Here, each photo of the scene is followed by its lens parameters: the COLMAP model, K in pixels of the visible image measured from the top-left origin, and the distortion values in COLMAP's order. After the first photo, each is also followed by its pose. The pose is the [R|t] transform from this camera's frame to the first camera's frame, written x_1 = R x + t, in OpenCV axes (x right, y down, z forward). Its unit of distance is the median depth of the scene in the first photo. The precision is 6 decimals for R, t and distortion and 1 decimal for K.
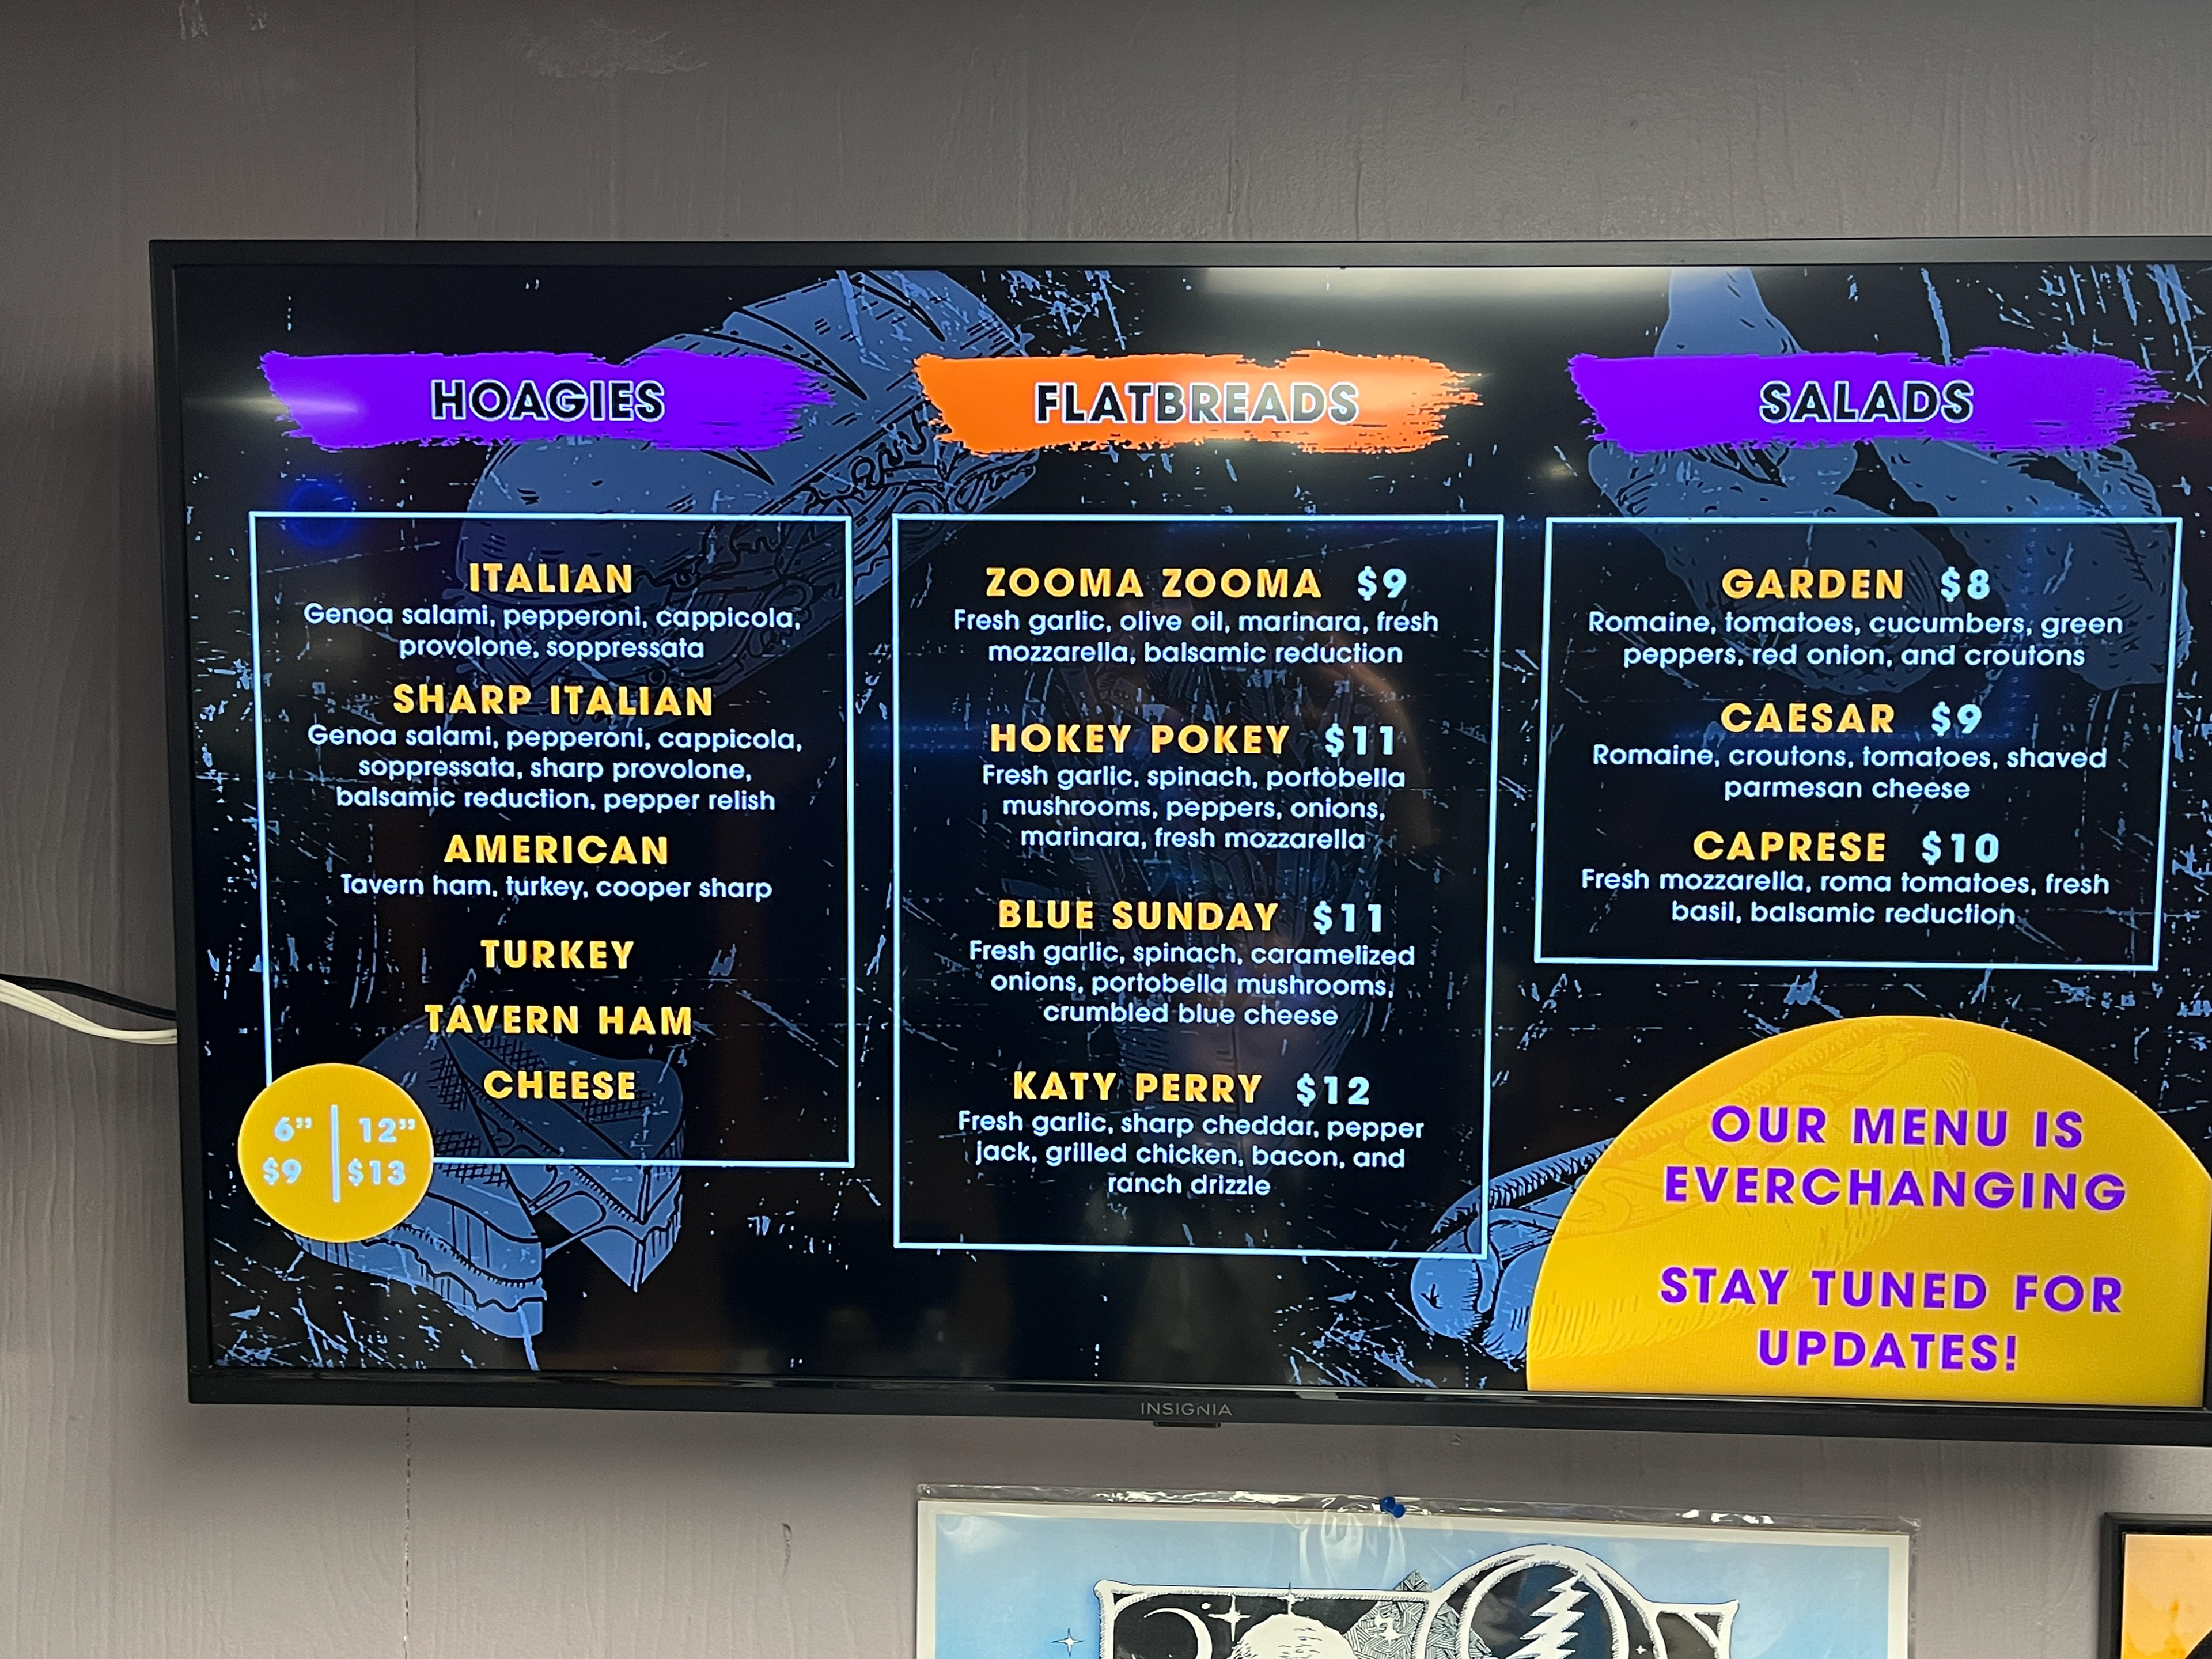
lens RADIAL K [[2164.2, 0, 1111.4], [0, 2164.2, 843.5], [0, 0, 1]] dist [0.020332, 0.000000]
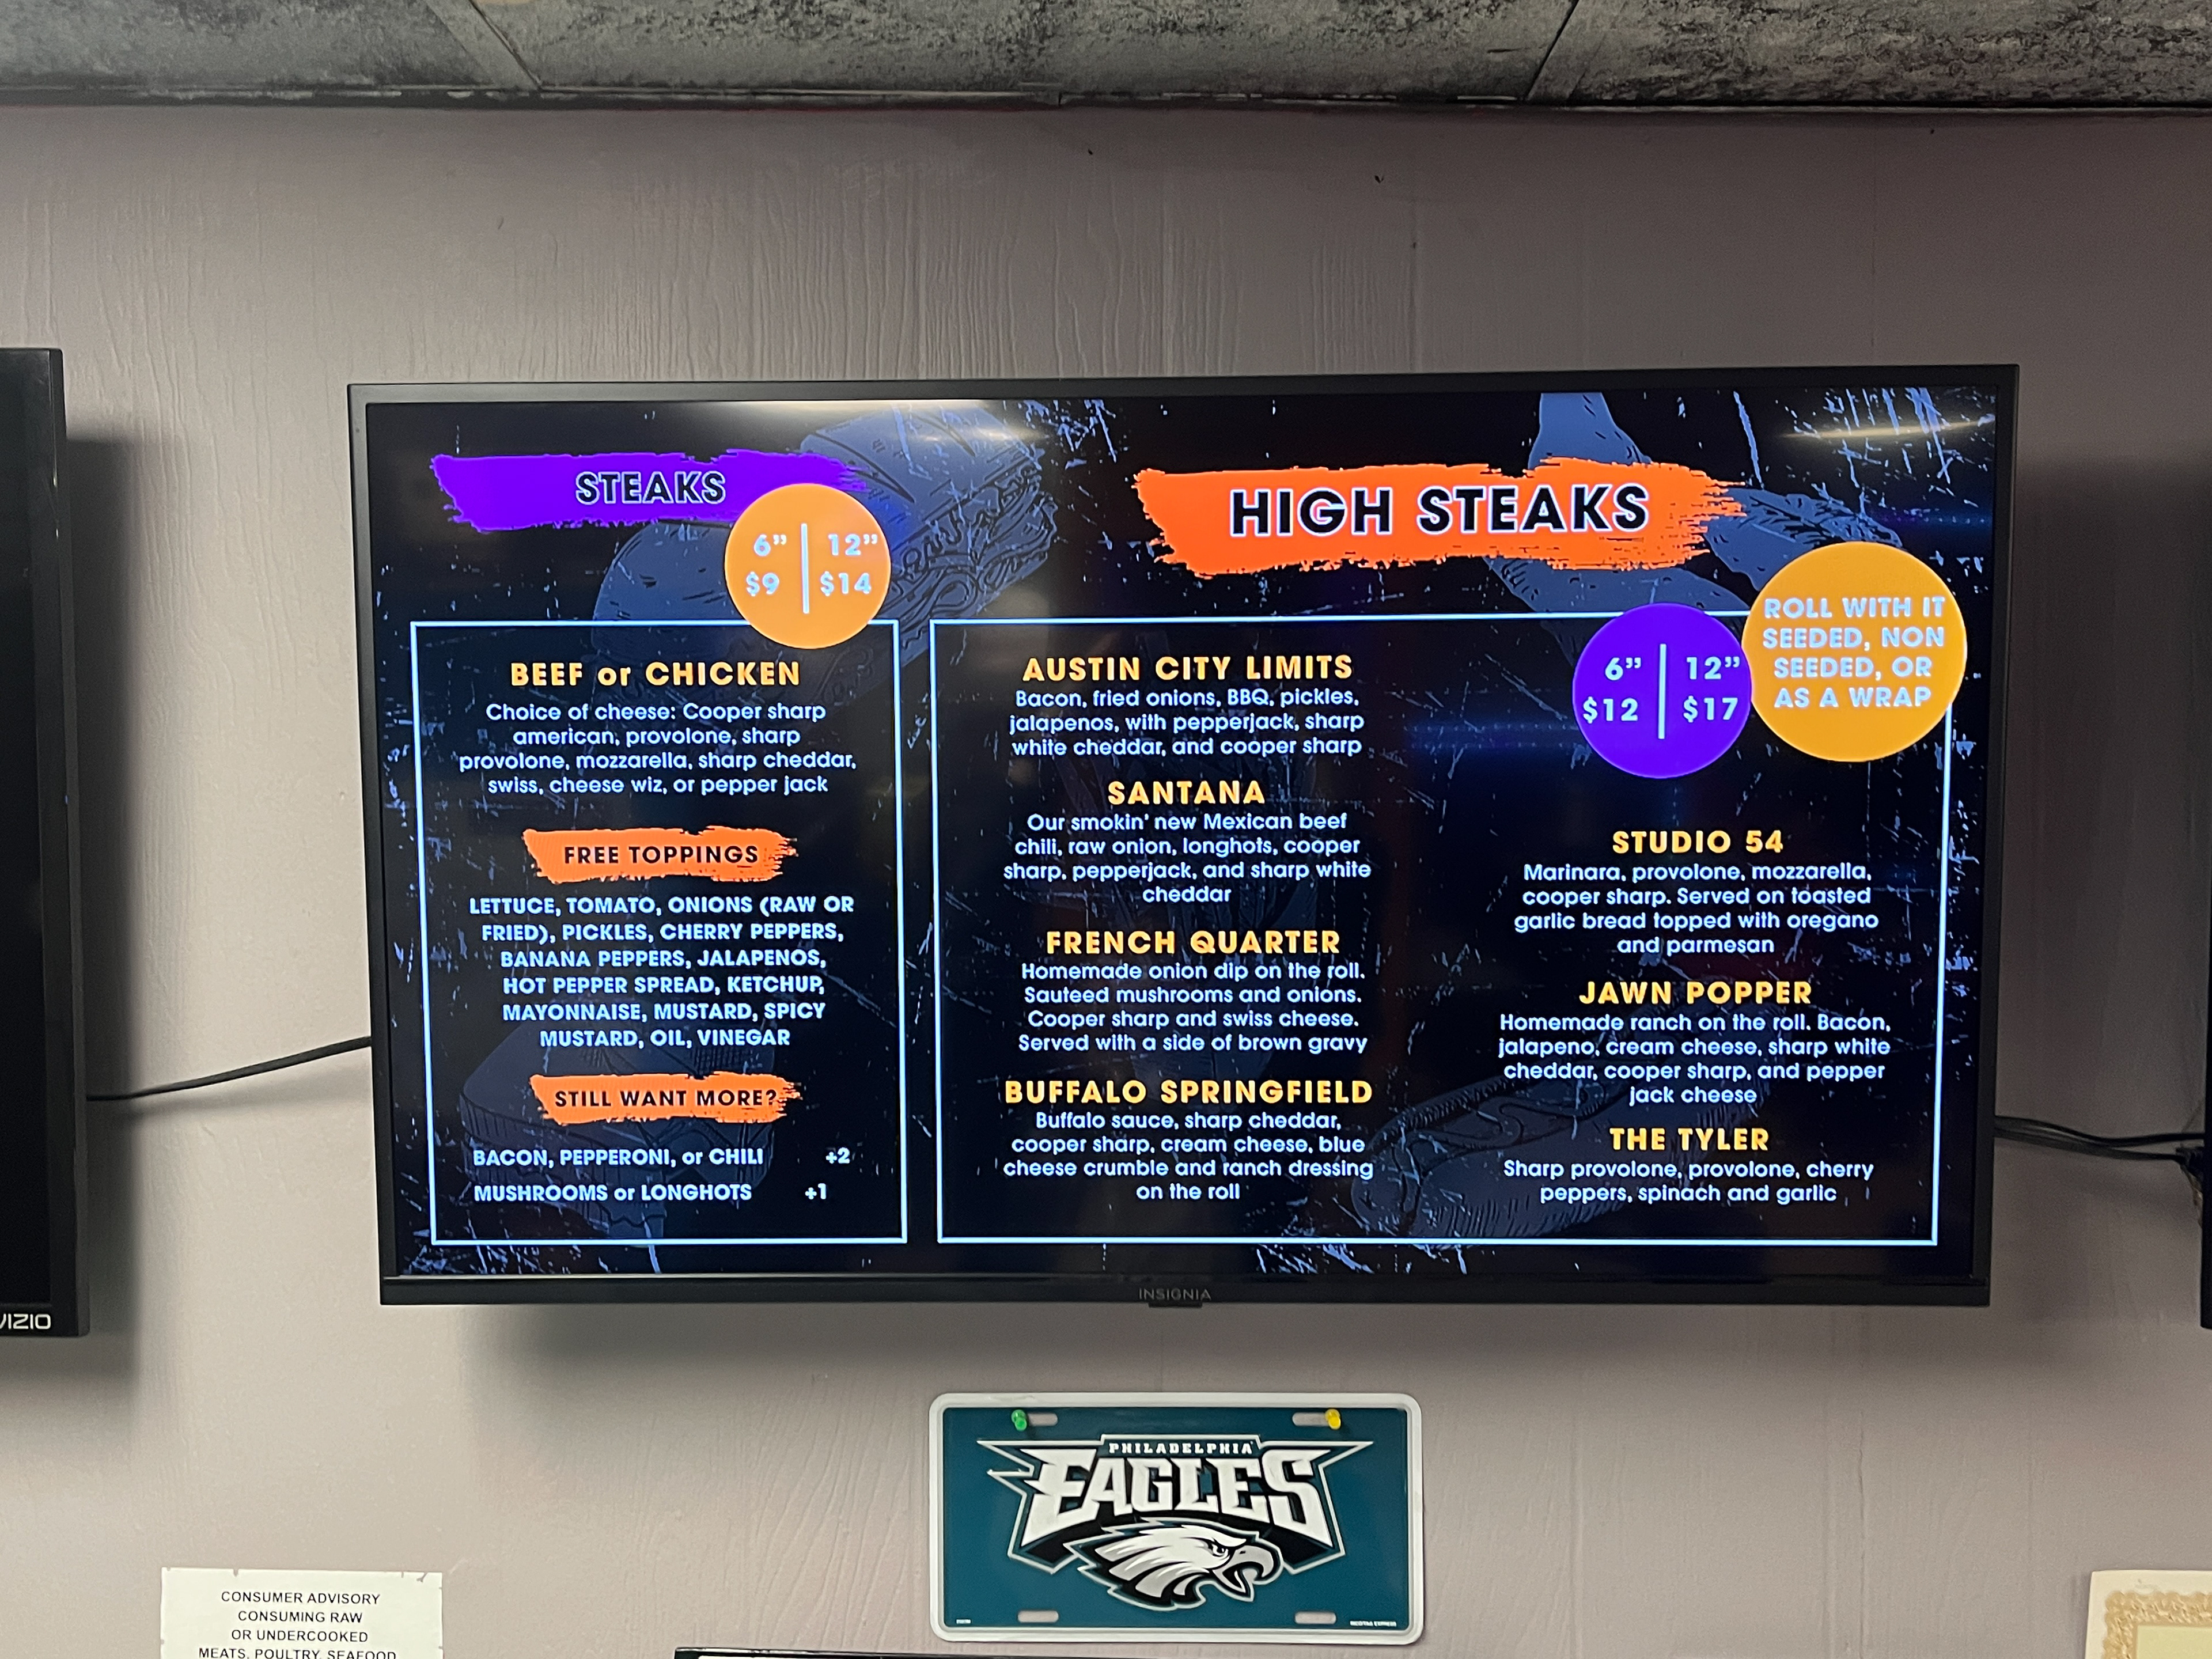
lens RADIAL K [[2164.2, 0, 1092.7], [0, 2164.2, 847.1], [0, 0, 1]] dist [0.020332, 0.000000]
pose [[0.999741, -0.015406, 0.016747, -0.032012], [0.015361, 0.999878, 0.002800, -0.004099], [-0.016788, -0.002542, 0.999856, -0.272892]]
